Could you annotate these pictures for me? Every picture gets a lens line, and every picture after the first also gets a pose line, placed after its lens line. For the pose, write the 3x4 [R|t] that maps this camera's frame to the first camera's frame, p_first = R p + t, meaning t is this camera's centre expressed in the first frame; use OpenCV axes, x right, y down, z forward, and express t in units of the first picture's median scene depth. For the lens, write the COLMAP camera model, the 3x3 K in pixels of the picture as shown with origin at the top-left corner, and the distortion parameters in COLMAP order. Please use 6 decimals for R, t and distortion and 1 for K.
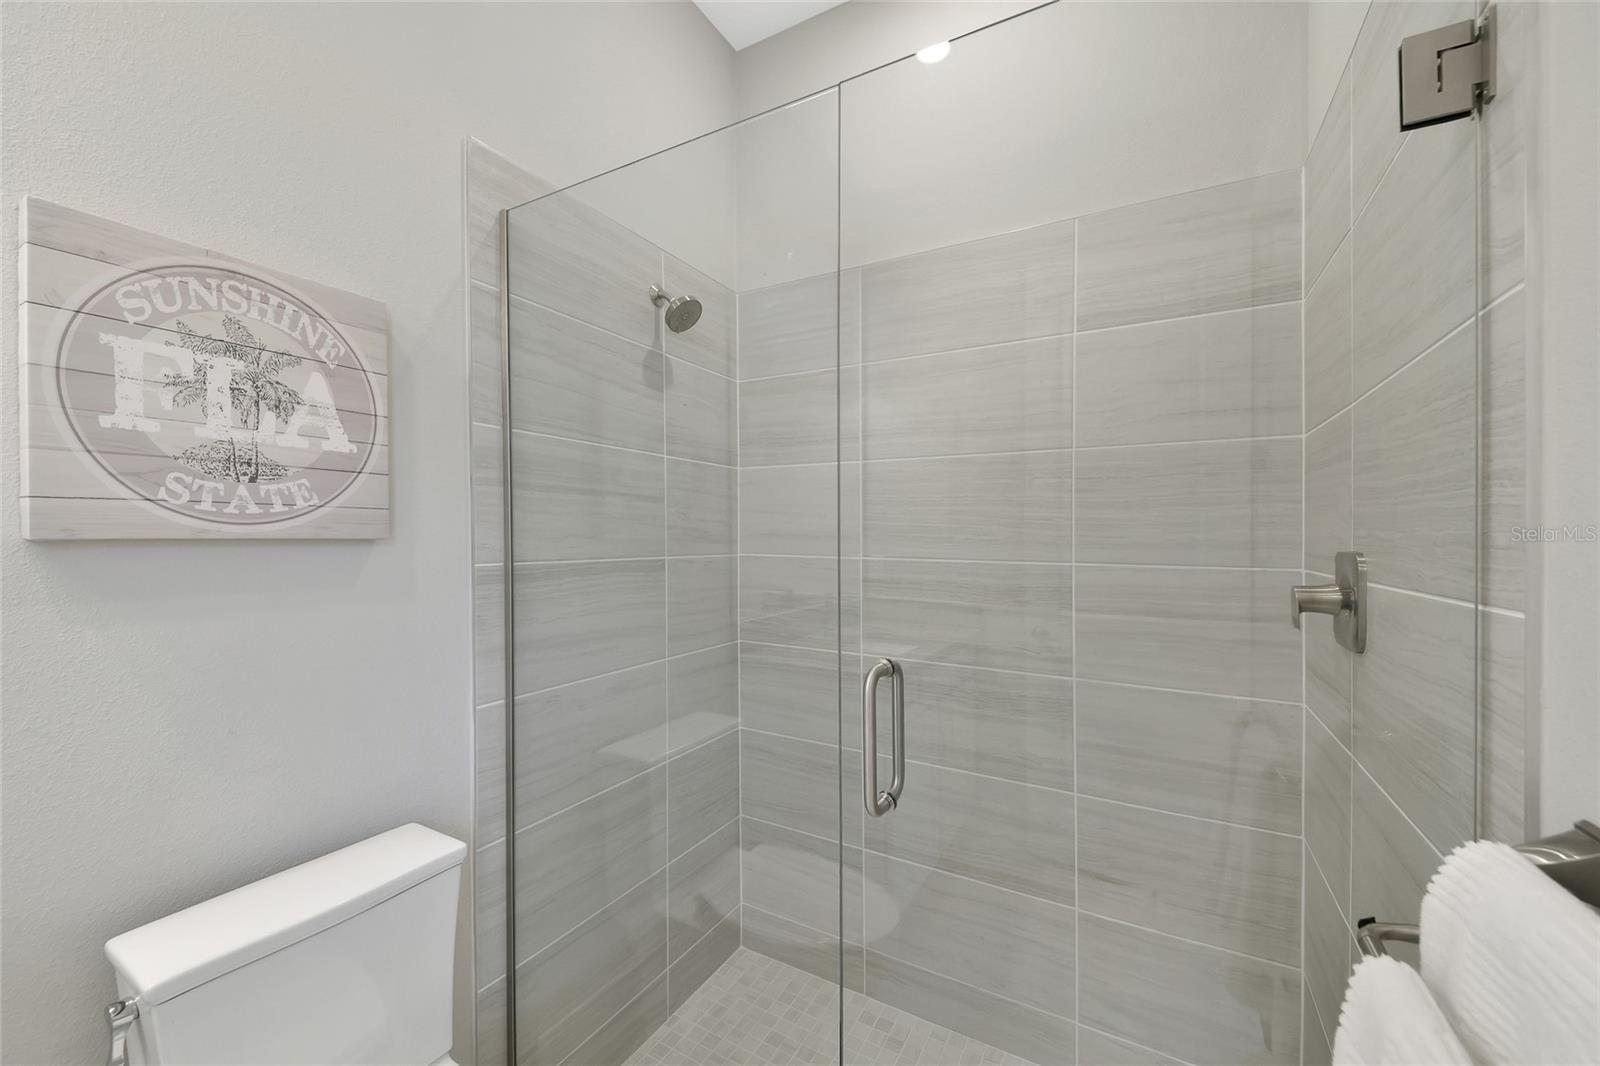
lens RADIAL K [[627.9, 0, 794.2], [0, 627.9, 546.1], [0, 0, 1]] dist [-0.017781, -0.000020]
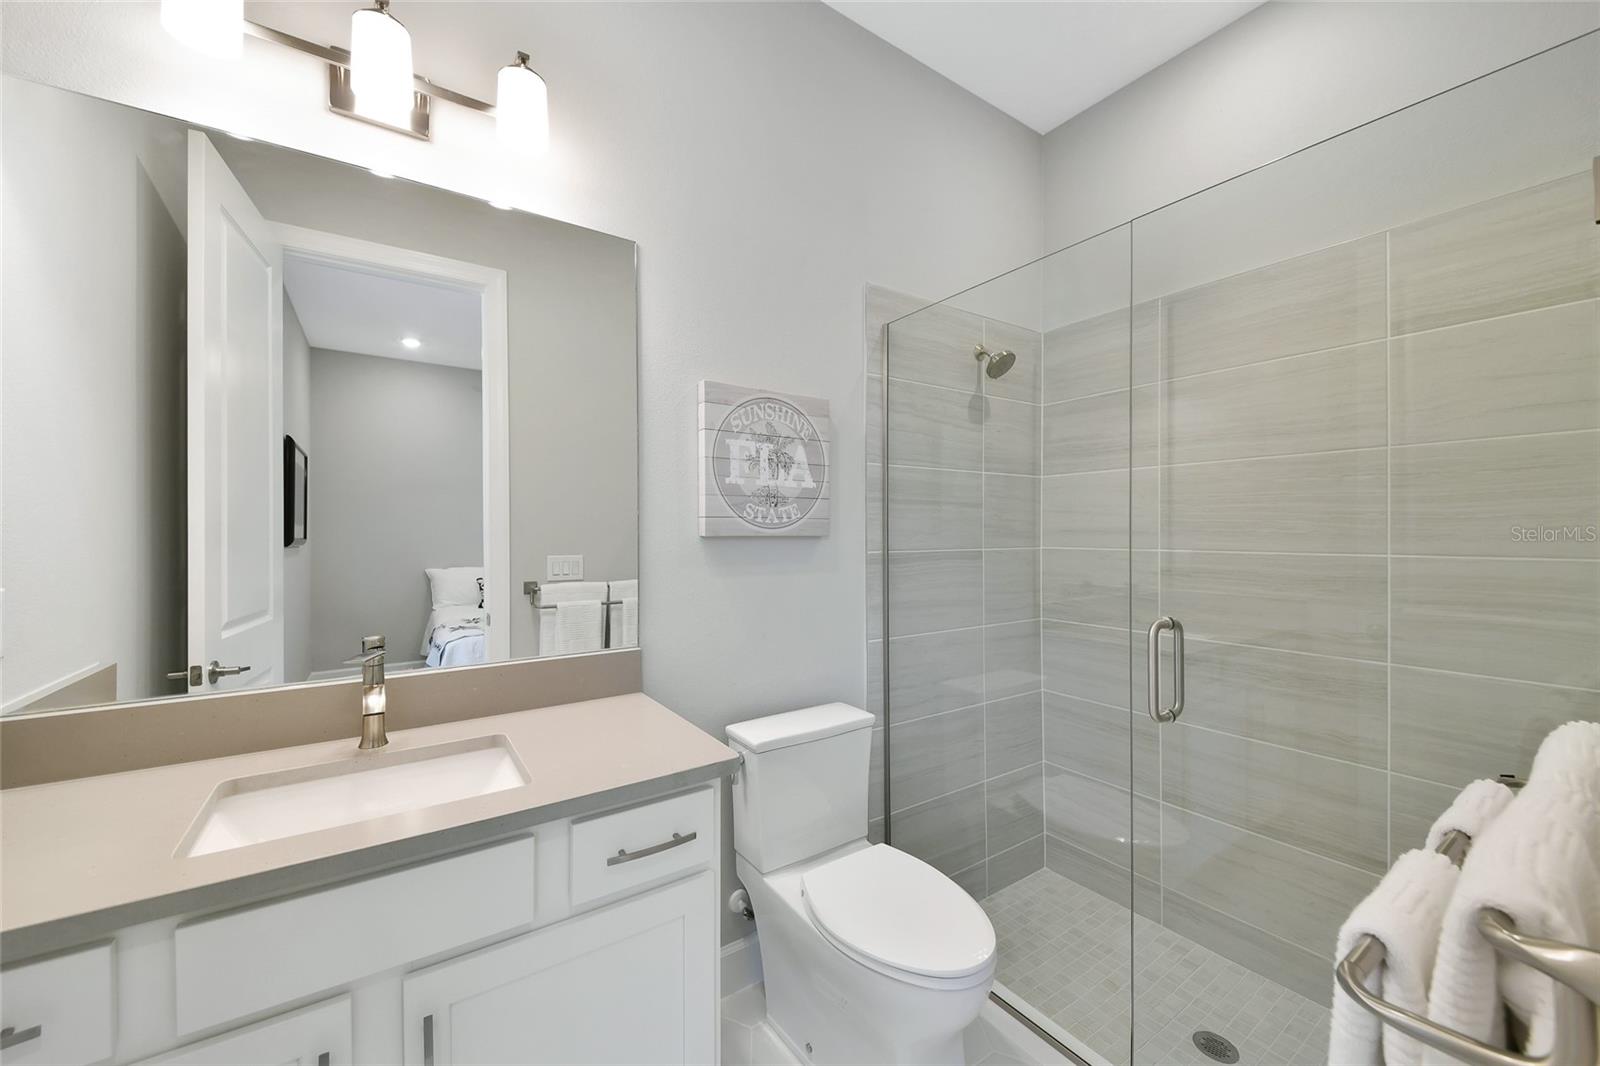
lens RADIAL K [[610.2, 0, 778.2], [0, 610.2, 555.5], [0, 0, 1]] dist [0.023886, -0.000105]
pose [[0.890939, 0.006322, -0.454078, -0.006480], [0.002090, 0.999835, 0.018020, 0.010470], [0.454117, -0.017004, 0.890780, -0.503890]]
